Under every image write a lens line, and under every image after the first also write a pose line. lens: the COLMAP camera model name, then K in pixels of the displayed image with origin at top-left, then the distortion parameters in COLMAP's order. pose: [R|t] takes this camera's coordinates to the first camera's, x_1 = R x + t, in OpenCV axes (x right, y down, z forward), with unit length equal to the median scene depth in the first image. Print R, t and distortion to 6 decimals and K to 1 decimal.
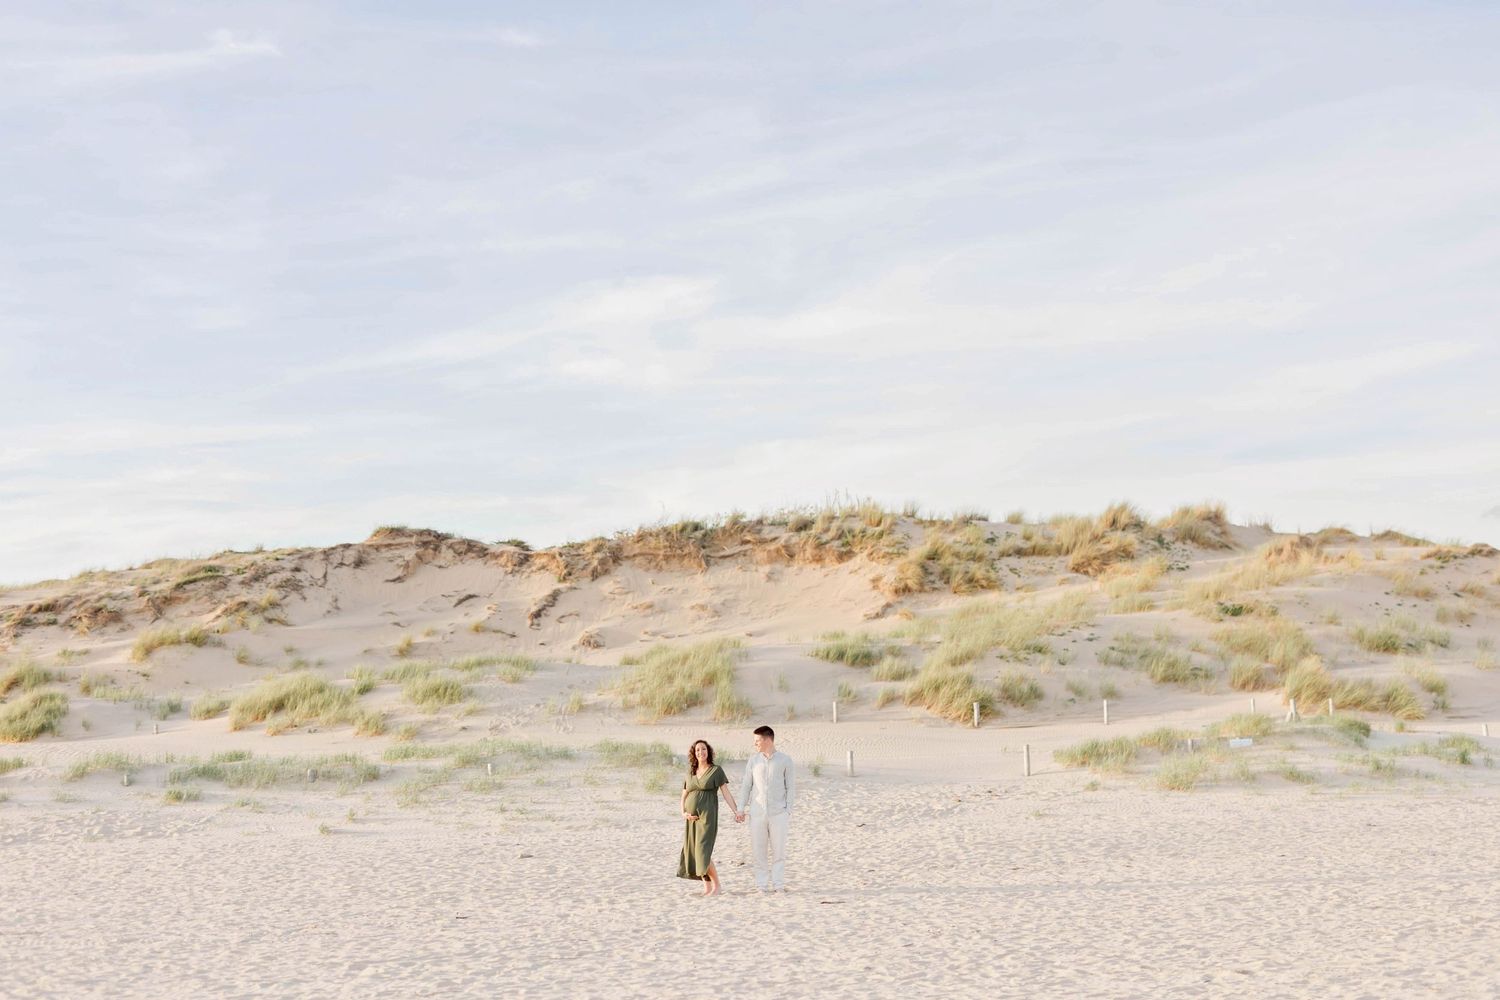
lens RADIAL K [[2224.8, 0, 745.5], [0, 2224.8, 496.7], [0, 0, 1]] dist [0.005765, 0.000000]
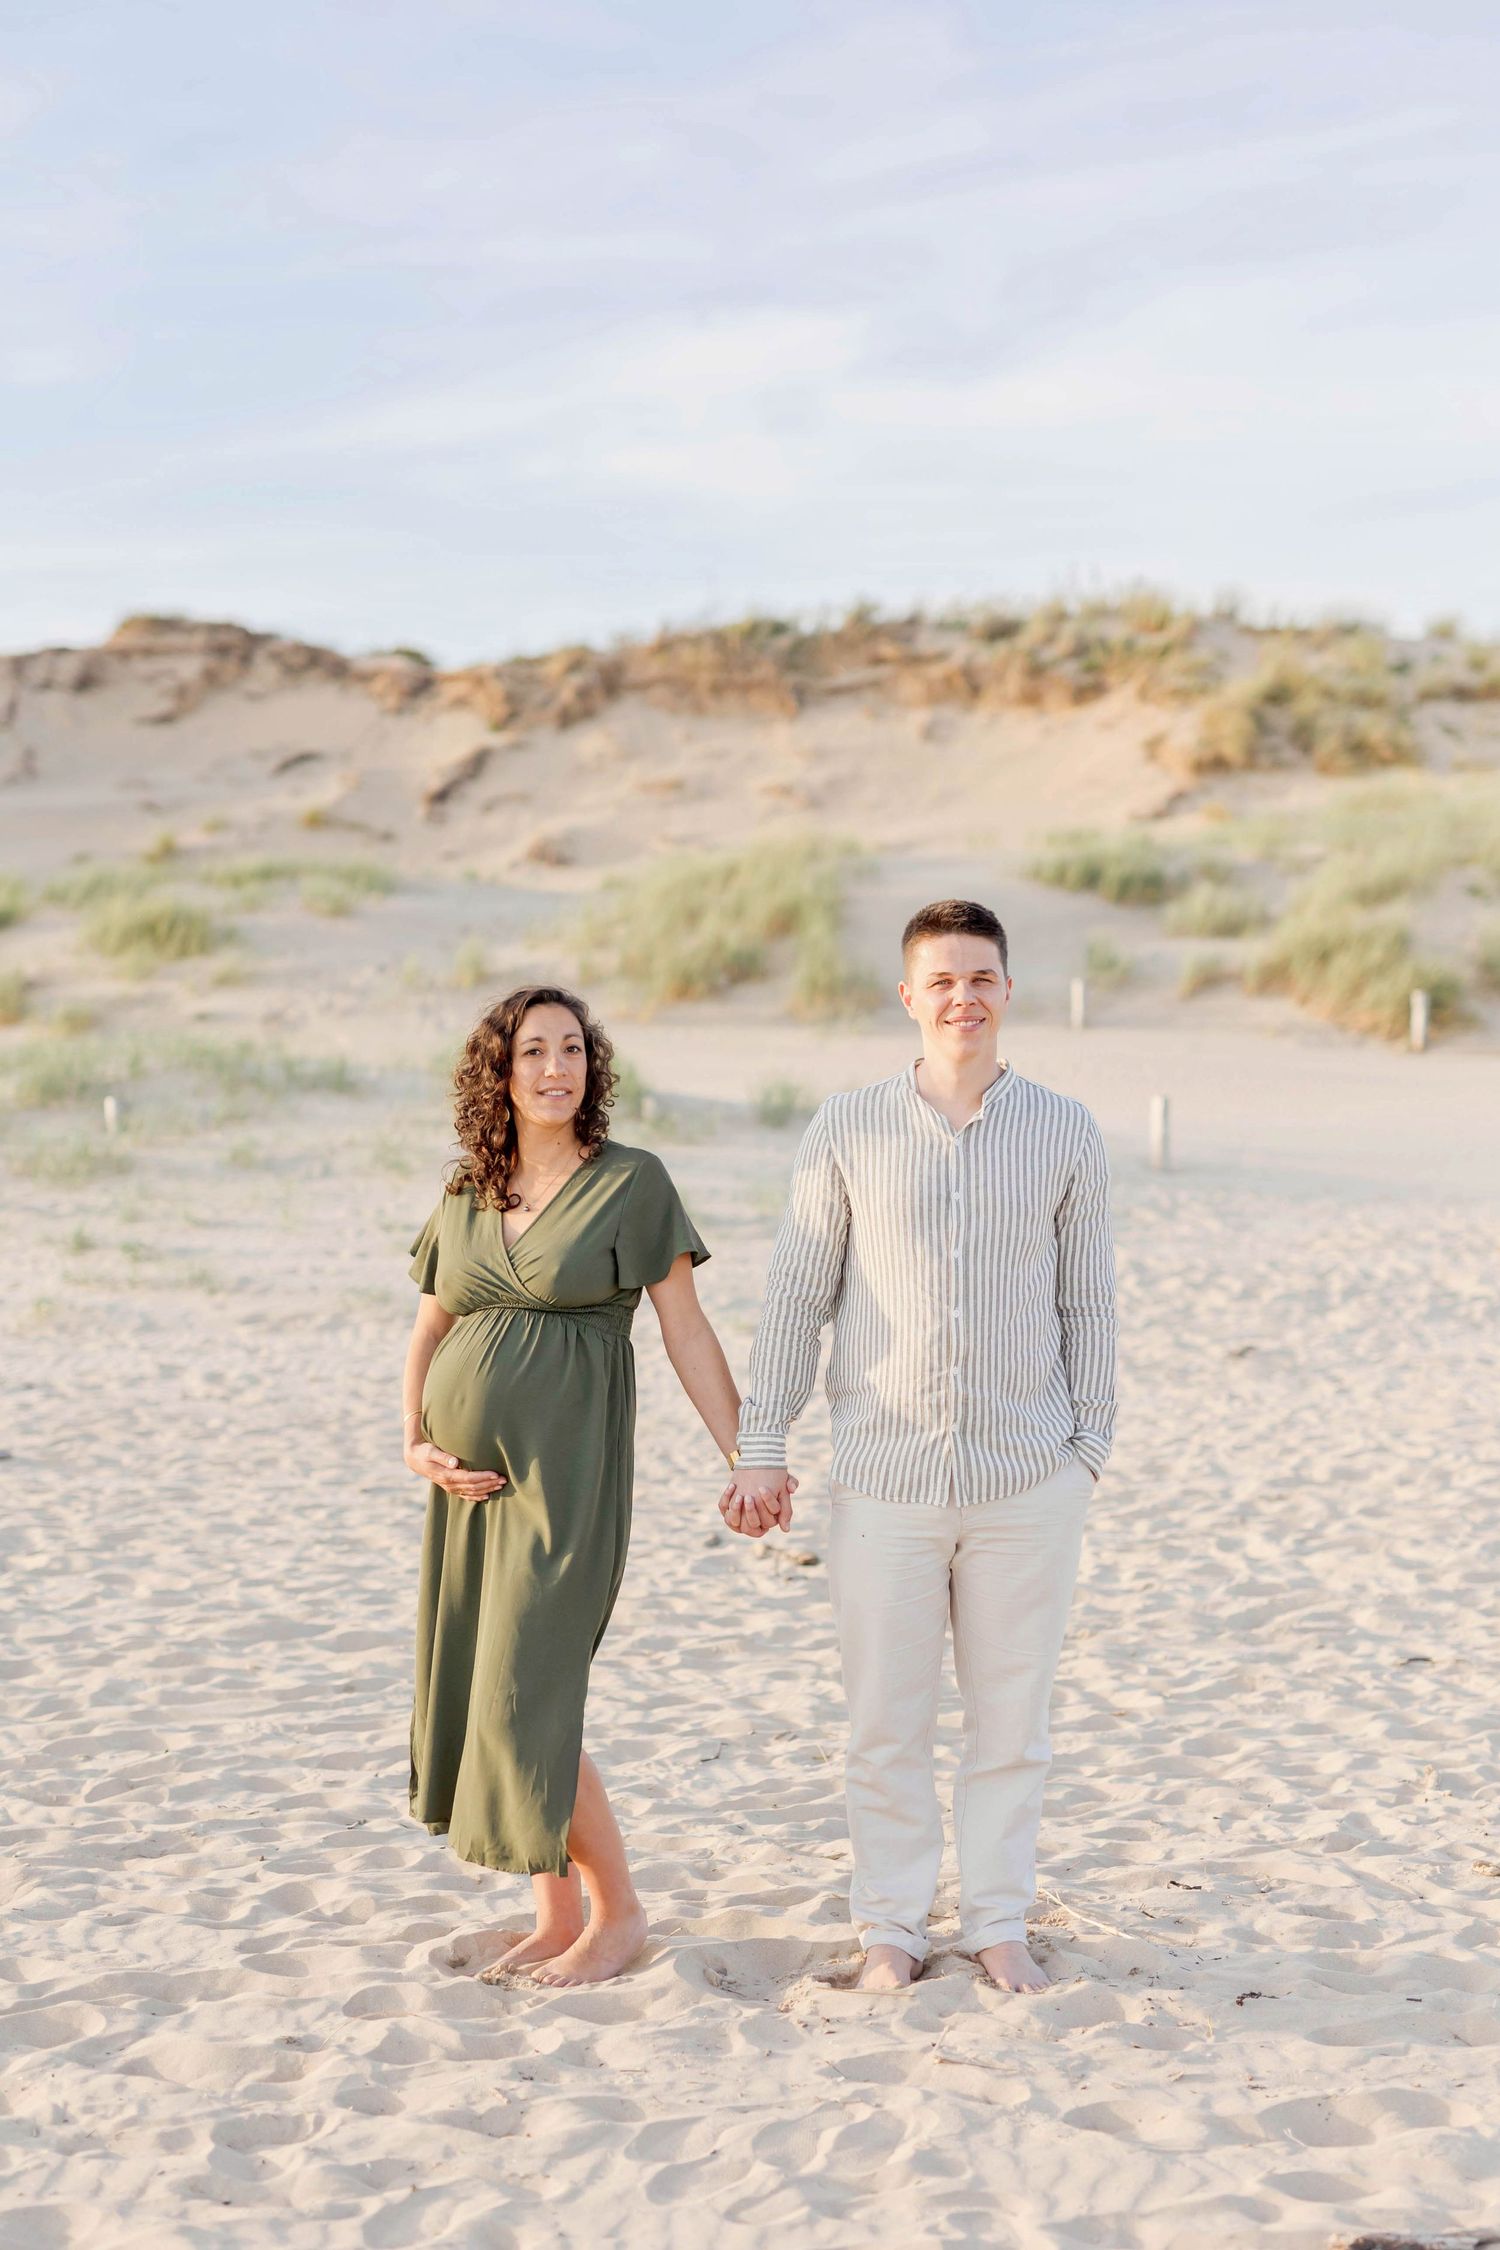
lens RADIAL K [[3337.2, 0, 609.5], [0, 3337.2, 1110.4], [0, 0, 1]] dist [0.005765, 0.000000]
pose [[0.996389, 0.033138, -0.078172, 0.001667], [-0.023573, 0.992464, 0.120251, 0.040338], [0.081568, -0.117974, 0.989661, 0.345820]]
